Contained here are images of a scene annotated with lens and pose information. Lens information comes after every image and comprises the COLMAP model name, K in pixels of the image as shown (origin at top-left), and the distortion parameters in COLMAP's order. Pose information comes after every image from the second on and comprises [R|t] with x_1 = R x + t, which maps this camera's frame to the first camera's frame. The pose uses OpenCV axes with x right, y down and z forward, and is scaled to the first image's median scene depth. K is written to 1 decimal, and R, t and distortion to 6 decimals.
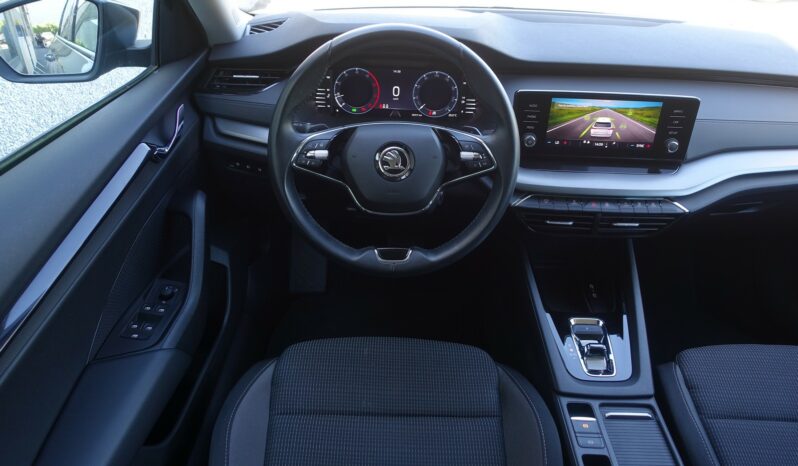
lens RADIAL K [[542.6, 0, 399.0], [0, 542.6, 233.0], [0, 0, 1]] dist [-0.018339, 0.003114]
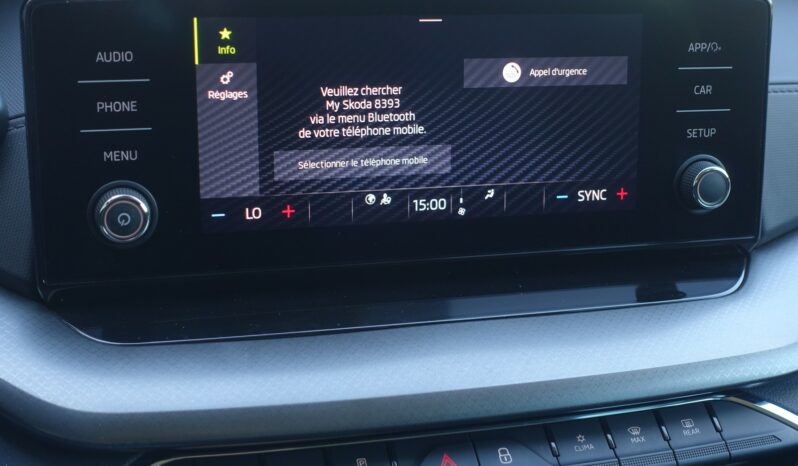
lens RADIAL K [[1194.0, 0, 399.0], [0, 1194.0, 233.0], [0, 0, 1]] dist [-0.036034, -0.084102]
pose [[0.958667, -0.092771, 0.268980, 0.217848], [0.154066, 0.964024, -0.216614, -0.041418], [-0.239208, 0.249102, 0.938471, 0.523158]]
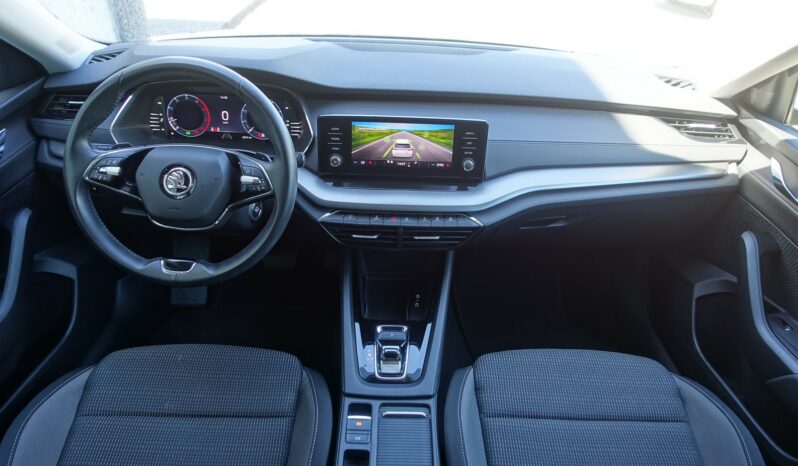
lens RADIAL K [[542.6, 0, 399.0], [0, 542.6, 233.0], [0, 0, 1]] dist [-0.018339, 0.003114]
pose [[0.999839, -0.005442, 0.017117, 0.349708], [0.005942, 0.999553, -0.029292, 0.006300], [-0.016950, 0.029389, 0.999424, -0.082184]]
